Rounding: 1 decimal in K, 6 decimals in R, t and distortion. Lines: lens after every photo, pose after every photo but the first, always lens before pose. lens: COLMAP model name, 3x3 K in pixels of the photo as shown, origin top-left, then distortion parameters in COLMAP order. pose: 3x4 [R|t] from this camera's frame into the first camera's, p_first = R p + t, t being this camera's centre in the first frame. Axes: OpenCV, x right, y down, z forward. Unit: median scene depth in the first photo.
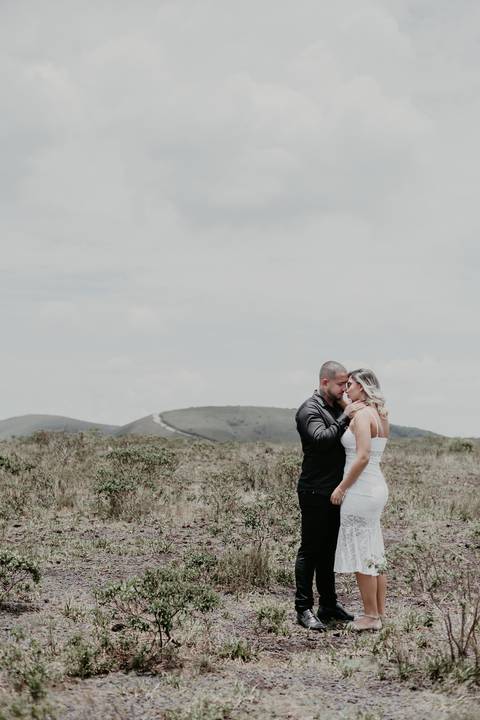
lens RADIAL K [[761.1, 0, 240.0], [0, 761.1, 360.0], [0, 0, 1]] dist [-0.053065, 0.008932]
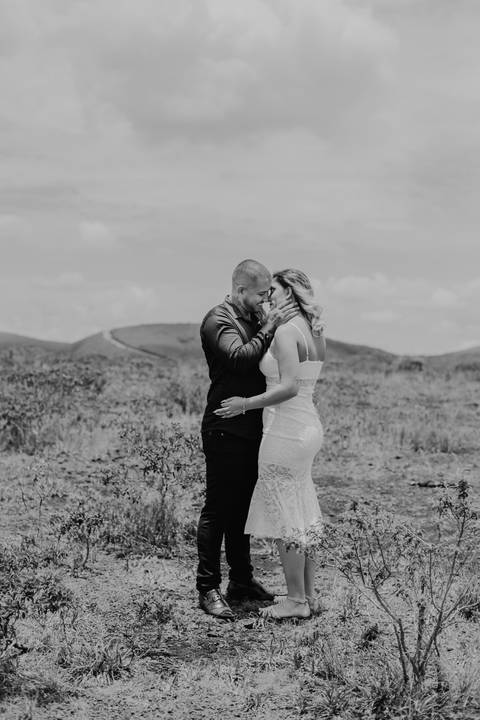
lens RADIAL K [[708.7, 0, 240.0], [0, 708.7, 360.0], [0, 0, 1]] dist [-0.002427, -0.007119]
pose [[0.998730, 0.000716, 0.050386, 0.073375], [-0.006311, 0.993803, 0.110973, 0.023528], [-0.049994, -0.111150, 0.992545, 0.294877]]
